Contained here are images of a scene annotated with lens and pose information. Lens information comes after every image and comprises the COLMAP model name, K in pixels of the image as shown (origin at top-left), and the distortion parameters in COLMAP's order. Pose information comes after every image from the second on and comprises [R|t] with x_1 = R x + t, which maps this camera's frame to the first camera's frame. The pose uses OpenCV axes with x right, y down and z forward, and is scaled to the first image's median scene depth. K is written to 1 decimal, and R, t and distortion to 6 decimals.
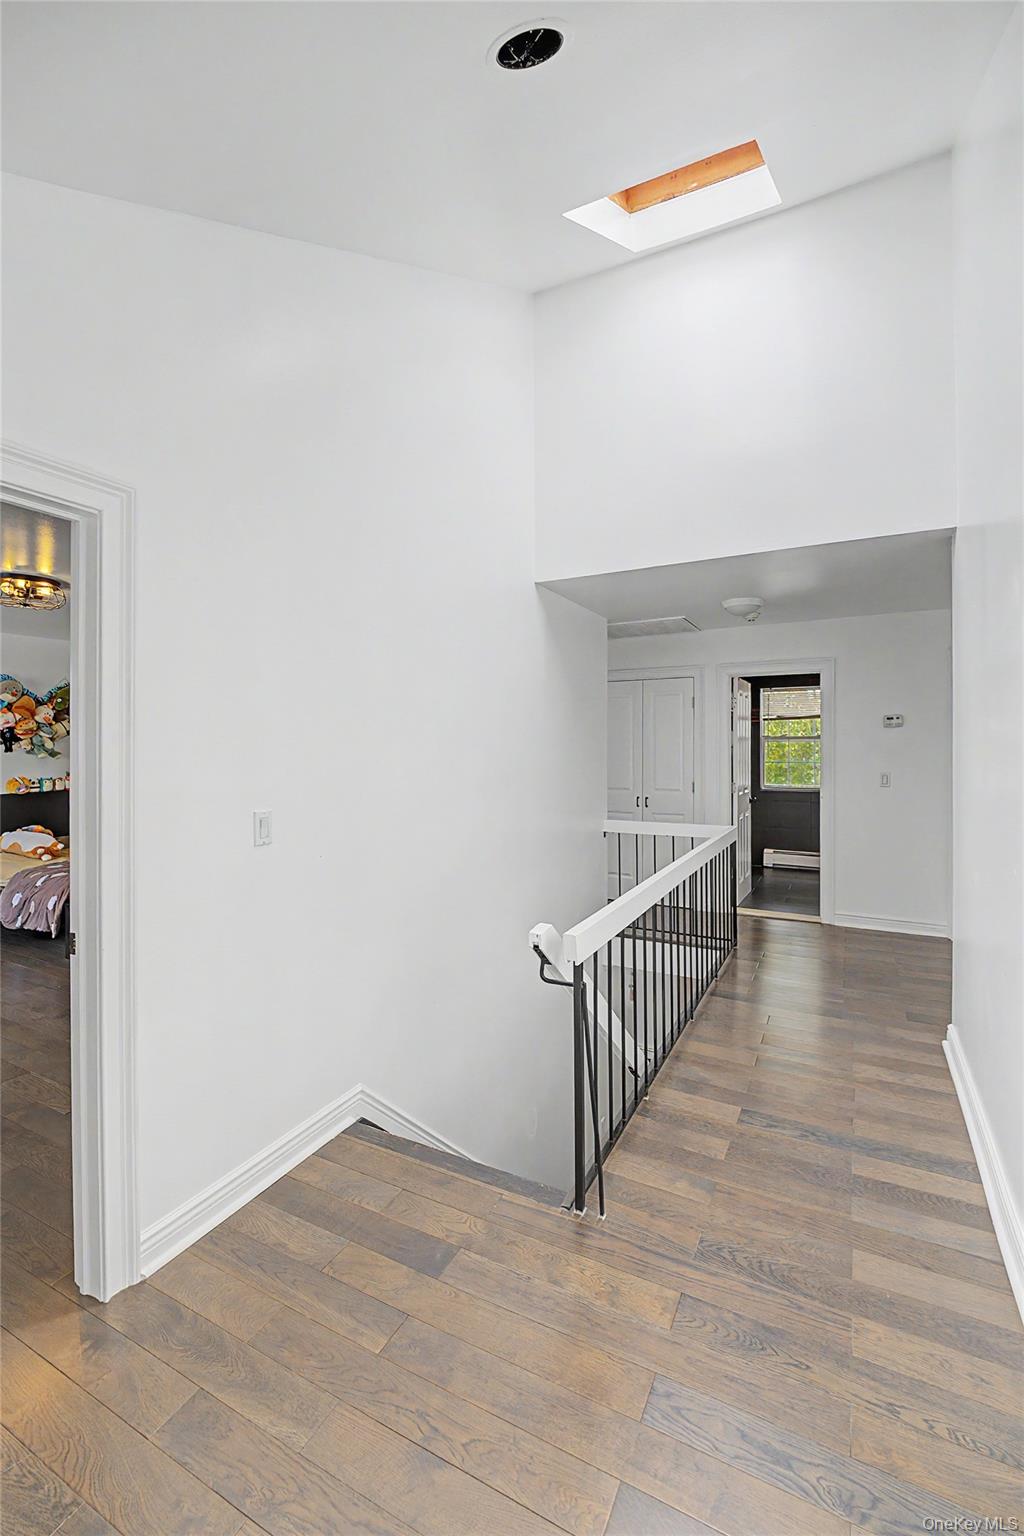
lens RADIAL K [[659.9, 0, 505.7], [0, 659.9, 753.3], [0, 0, 1]] dist [-0.003809, -0.000192]
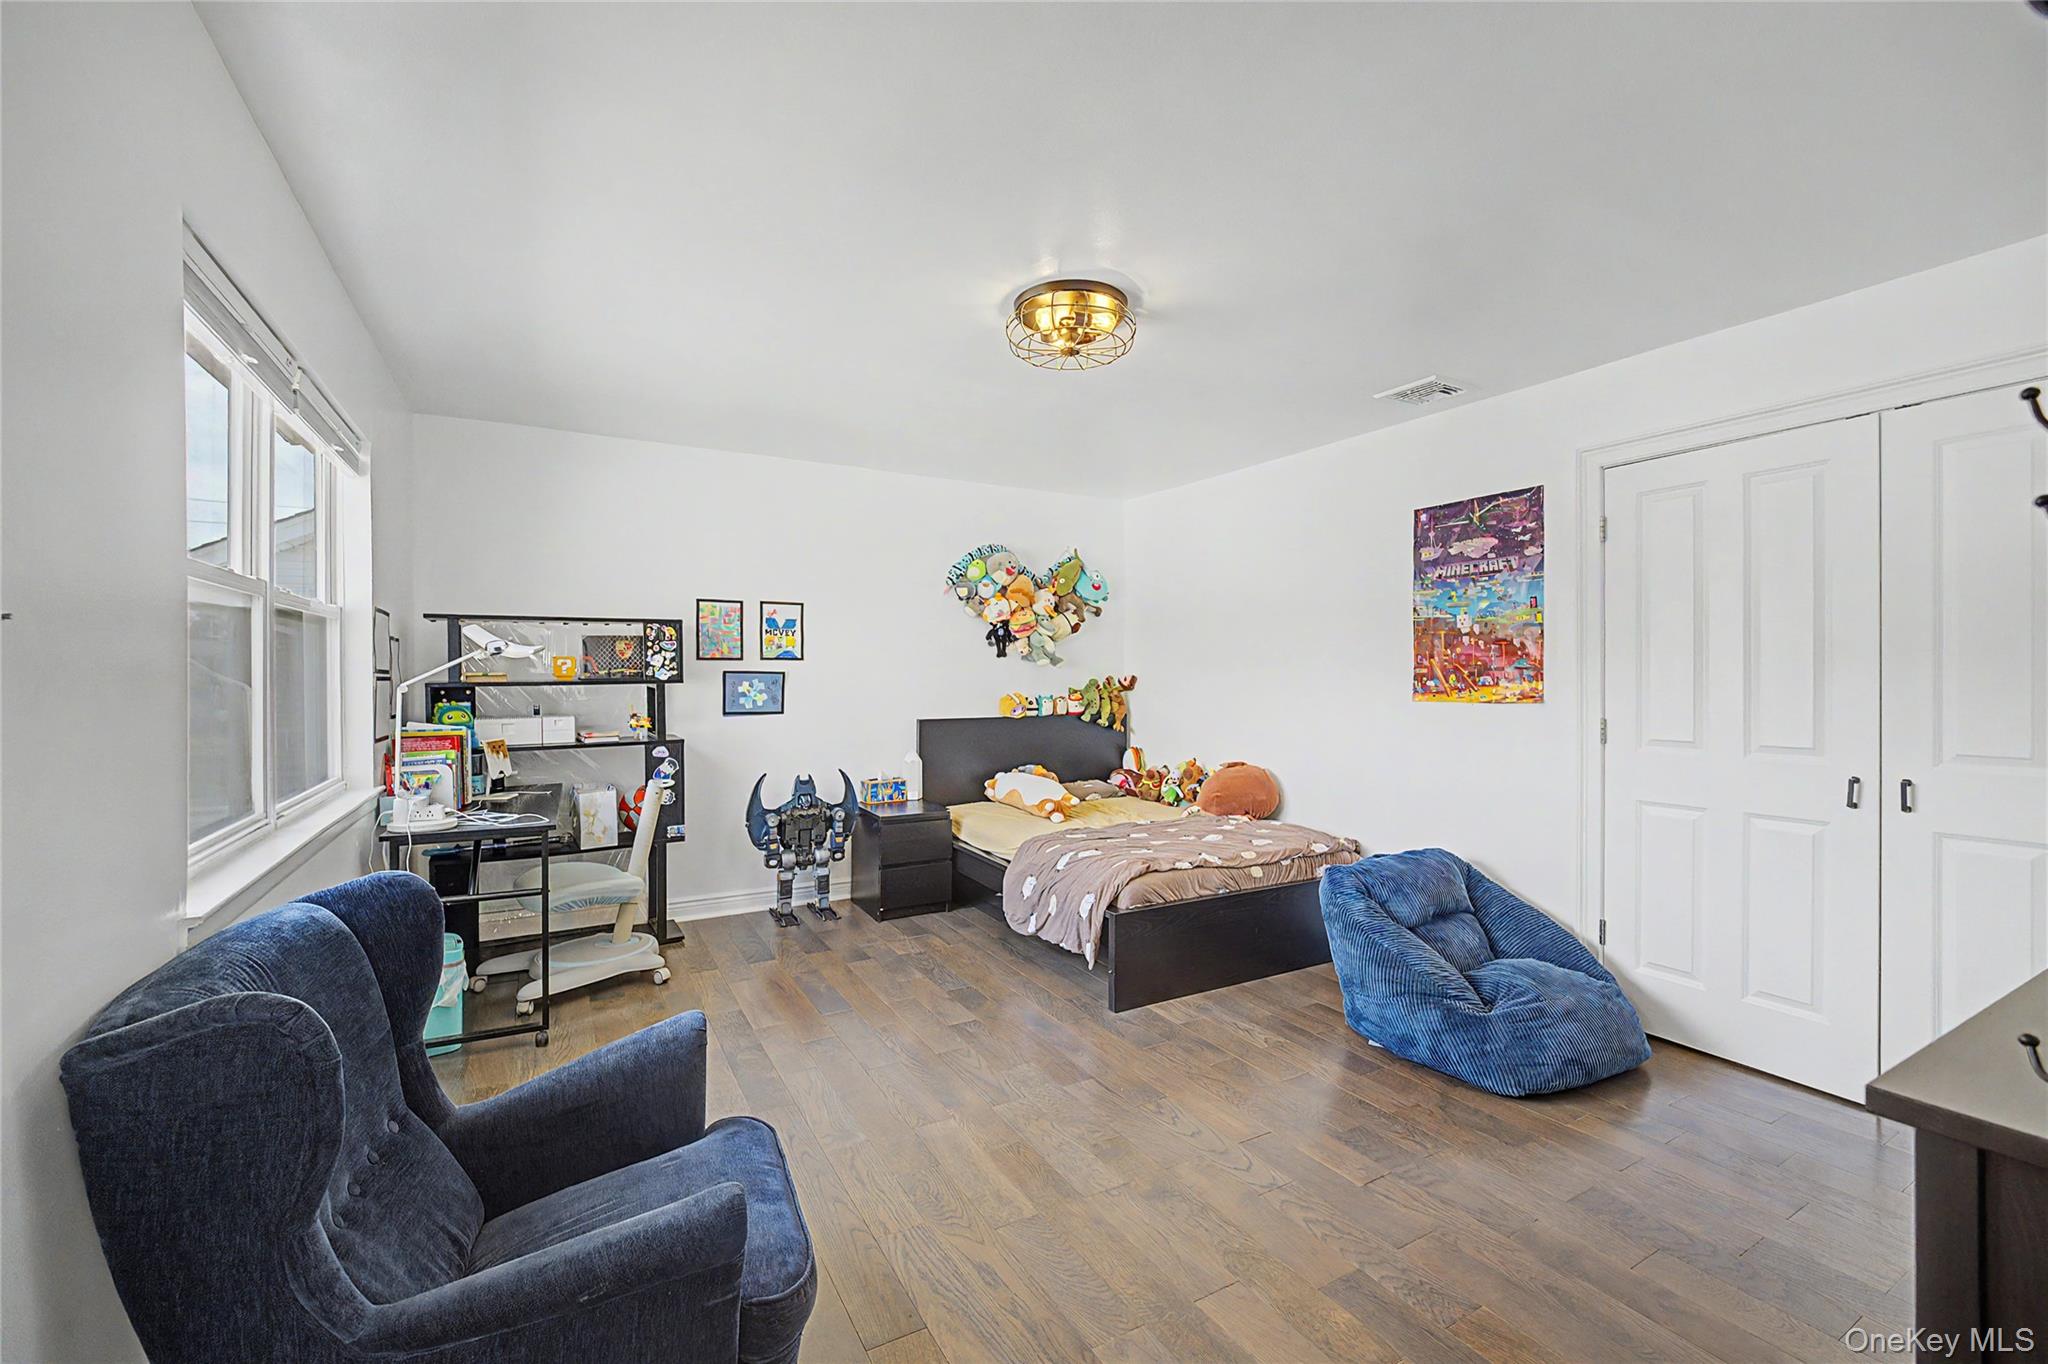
lens RADIAL K [[879.8, 0, 1031.7], [0, 879.8, 679.7], [0, 0, 1]] dist [-0.003809, -0.000192]
pose [[0.841069, 0.004029, -0.540913, -0.227590], [-0.006154, 0.999979, -0.002121, 0.023888], [0.540893, 0.005113, 0.841076, 0.238246]]
